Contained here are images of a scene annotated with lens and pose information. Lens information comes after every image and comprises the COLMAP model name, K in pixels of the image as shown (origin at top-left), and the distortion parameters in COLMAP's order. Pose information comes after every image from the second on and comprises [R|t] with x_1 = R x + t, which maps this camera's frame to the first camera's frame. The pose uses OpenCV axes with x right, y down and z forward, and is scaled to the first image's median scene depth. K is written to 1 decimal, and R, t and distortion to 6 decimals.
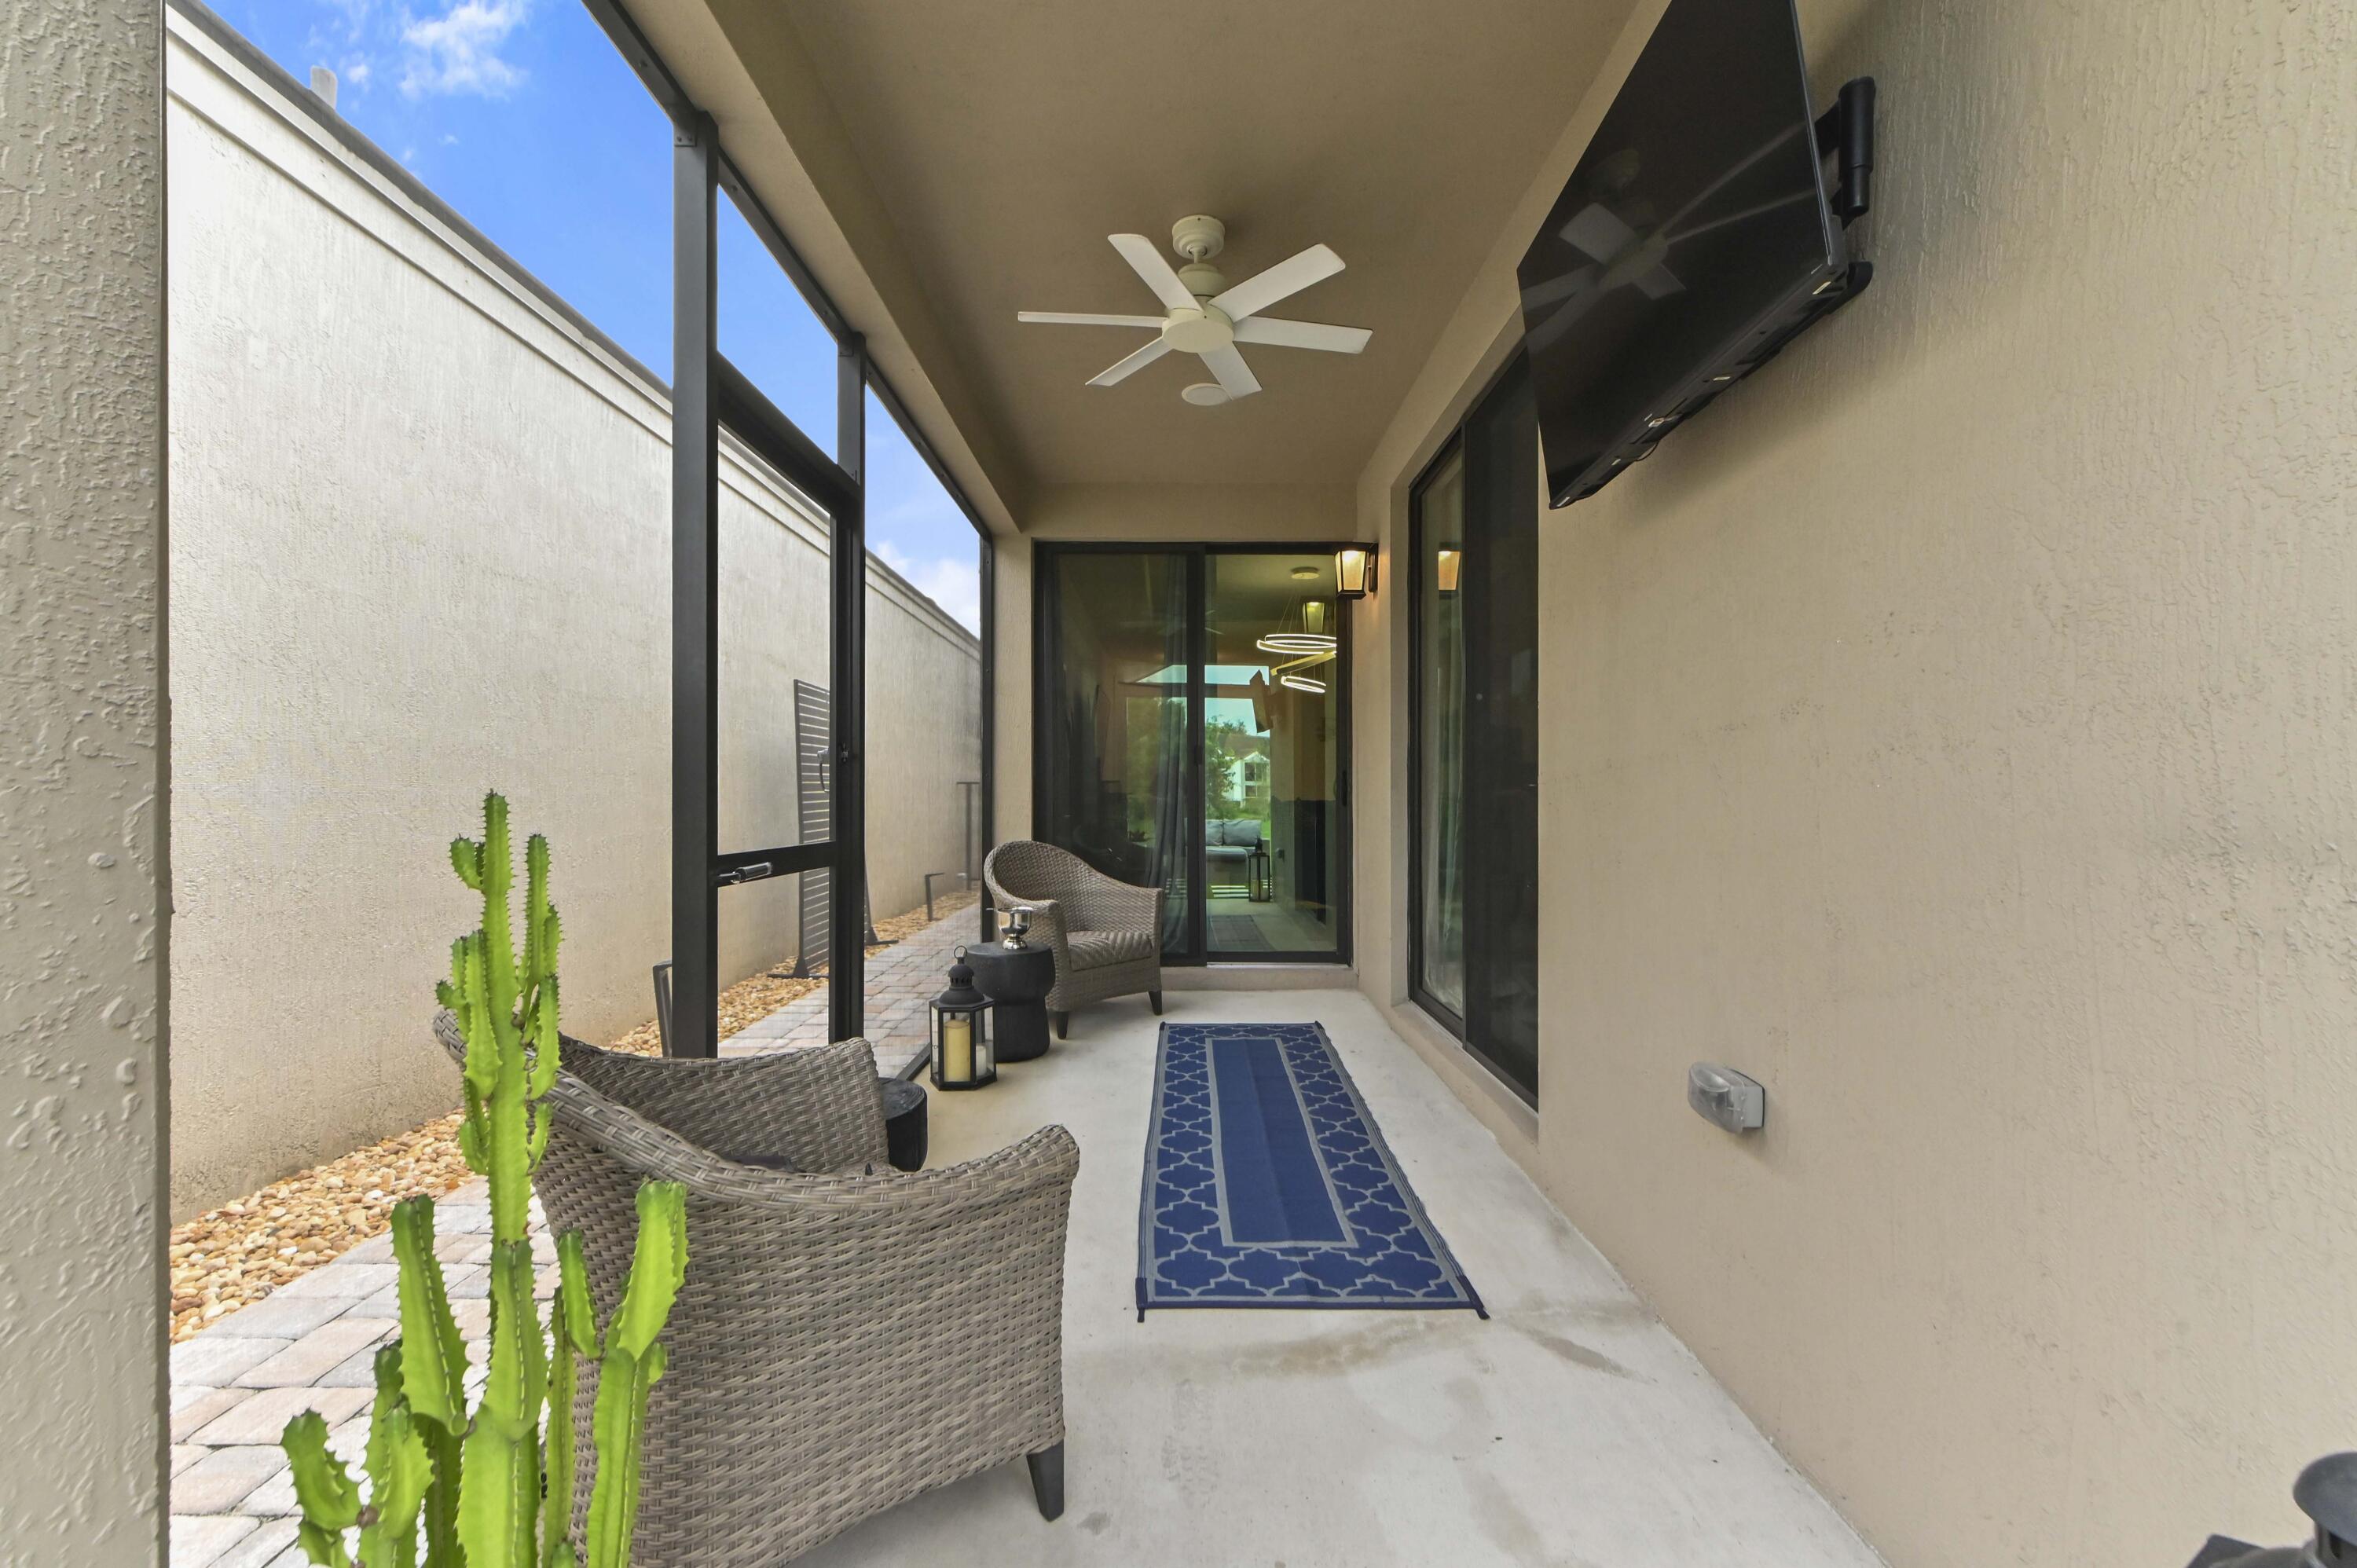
lens RADIAL K [[954.3, 0, 1176.9], [0, 954.3, 788.8], [0, 0, 1]] dist [0.018959, -0.000262]
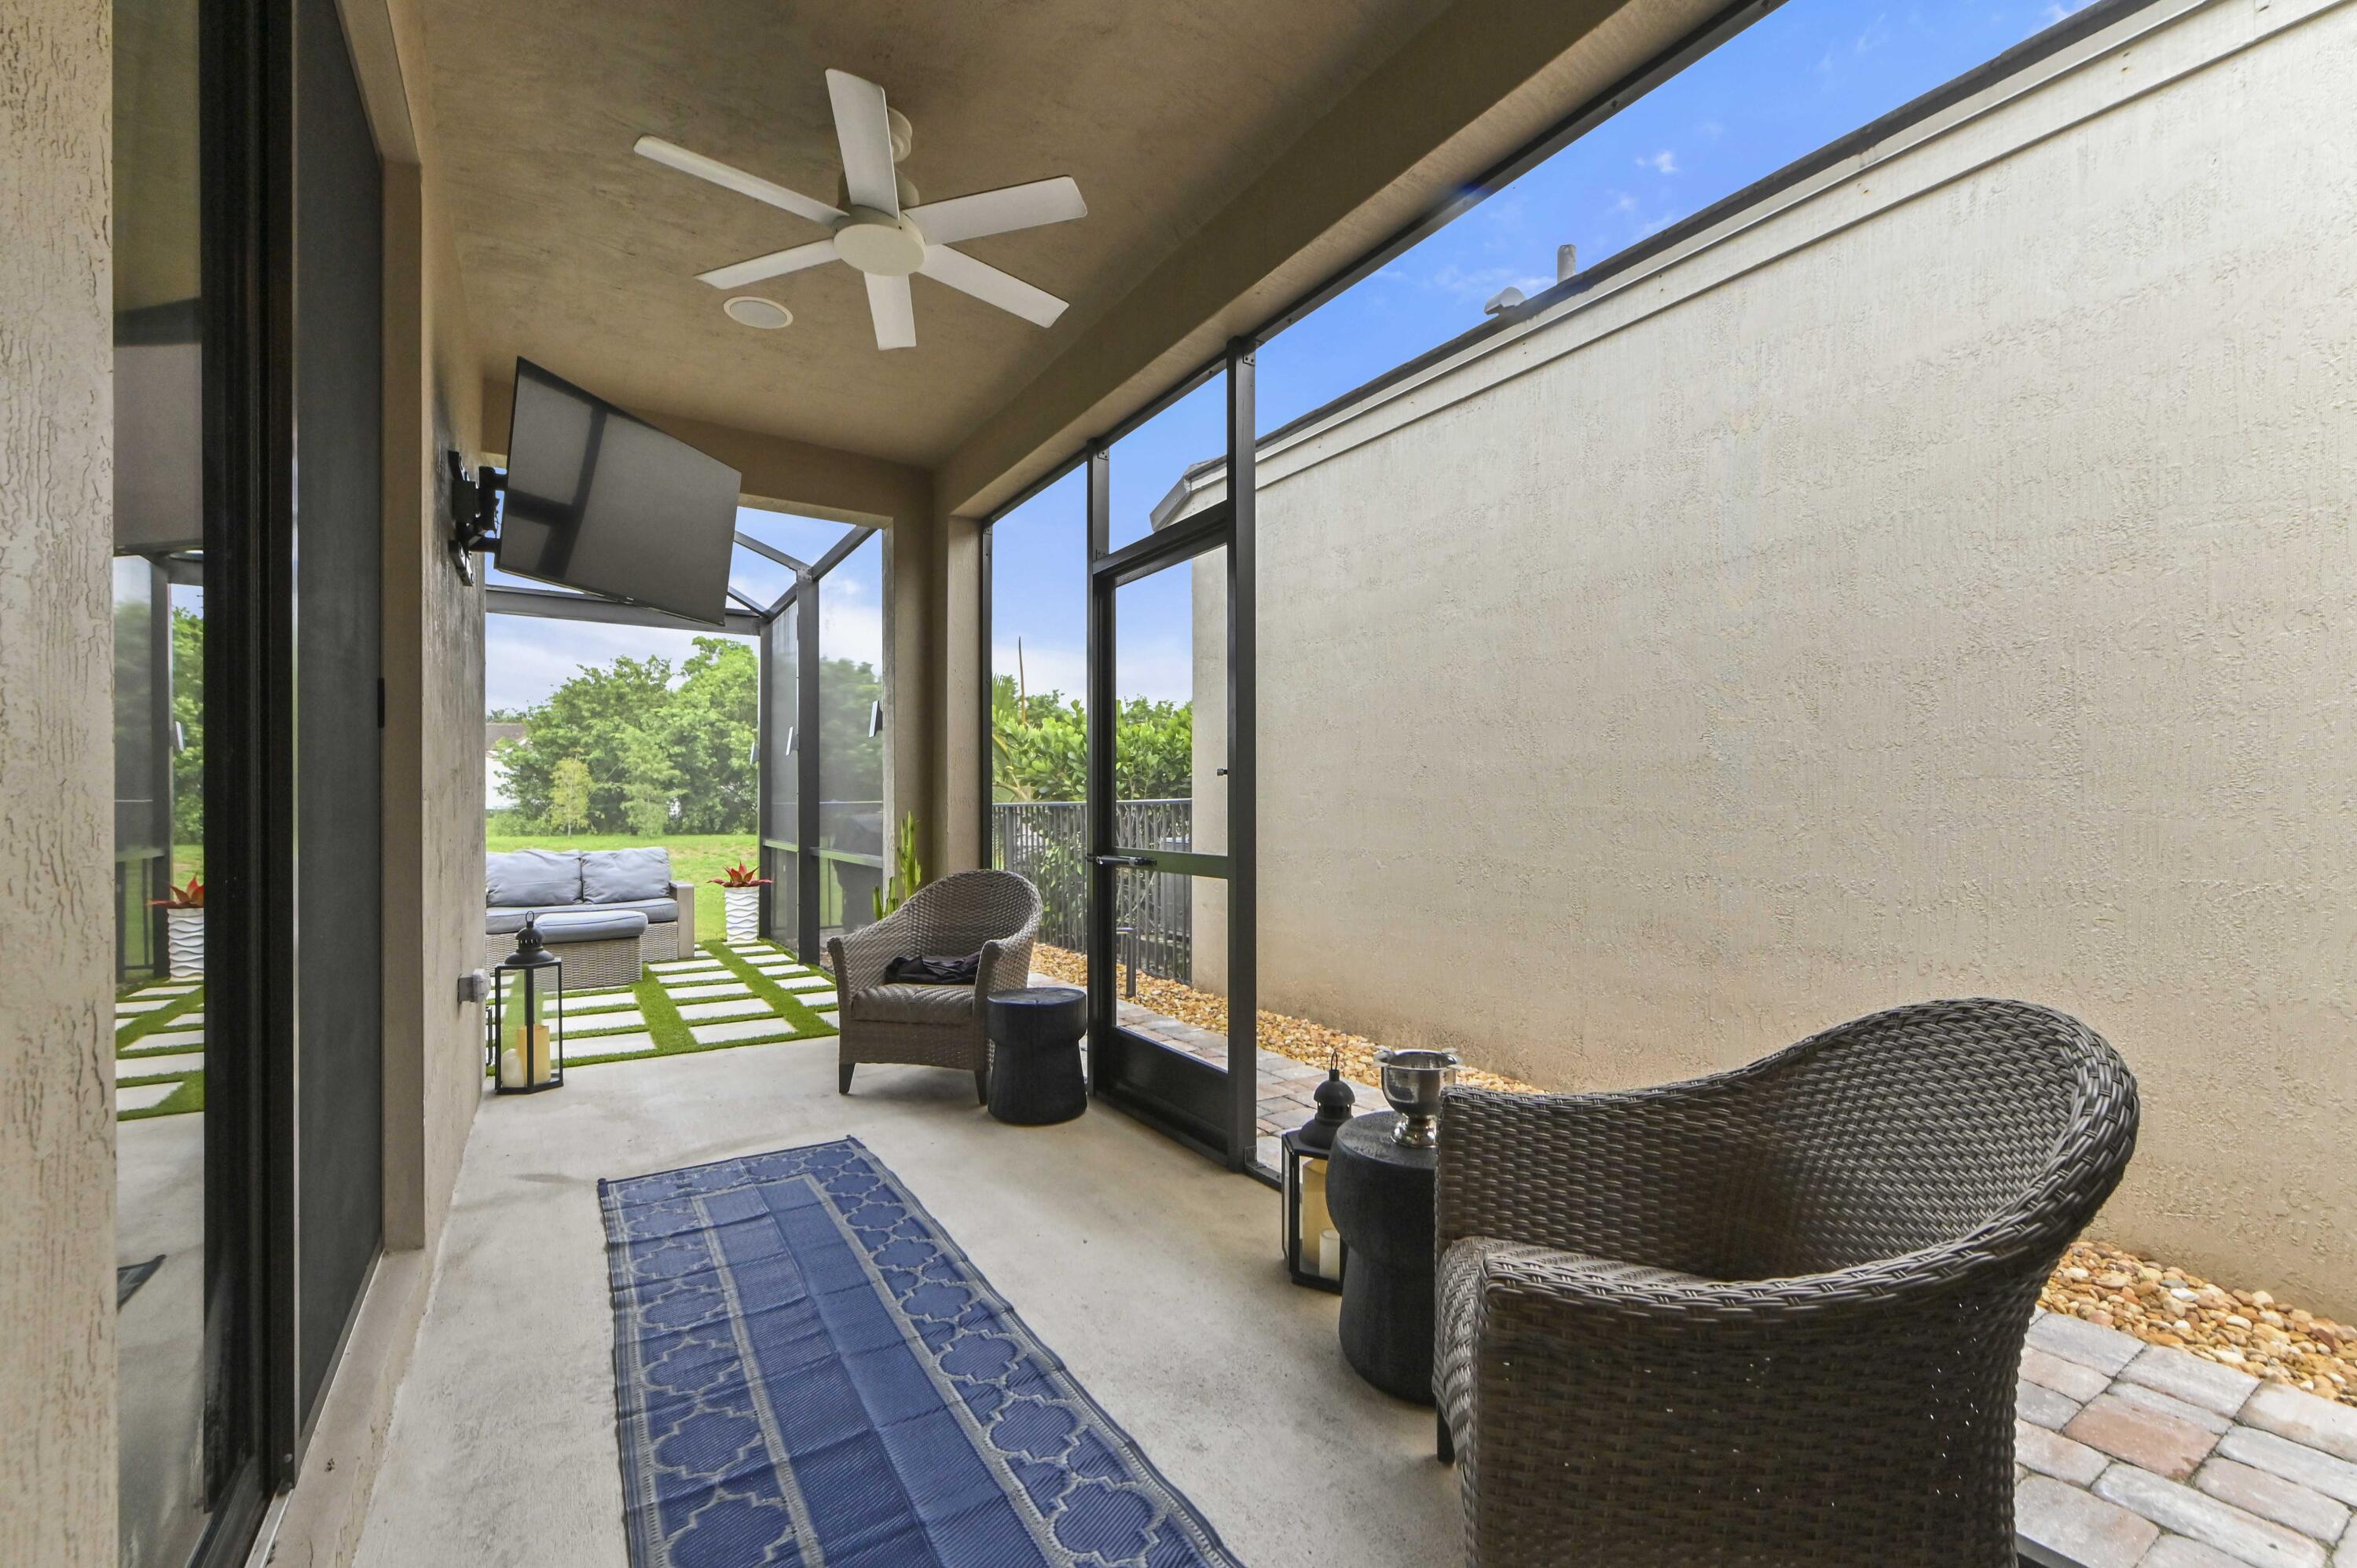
lens RADIAL K [[954.3, 0, 1168.2], [0, 954.3, 804.2], [0, 0, 1]] dist [0.018959, -0.000262]
pose [[-0.845185, 0.003250, -0.534464, 0.345942], [0.004893, 0.999987, -0.001656, -0.002447], [0.534452, -0.004015, -0.845189, 2.484653]]
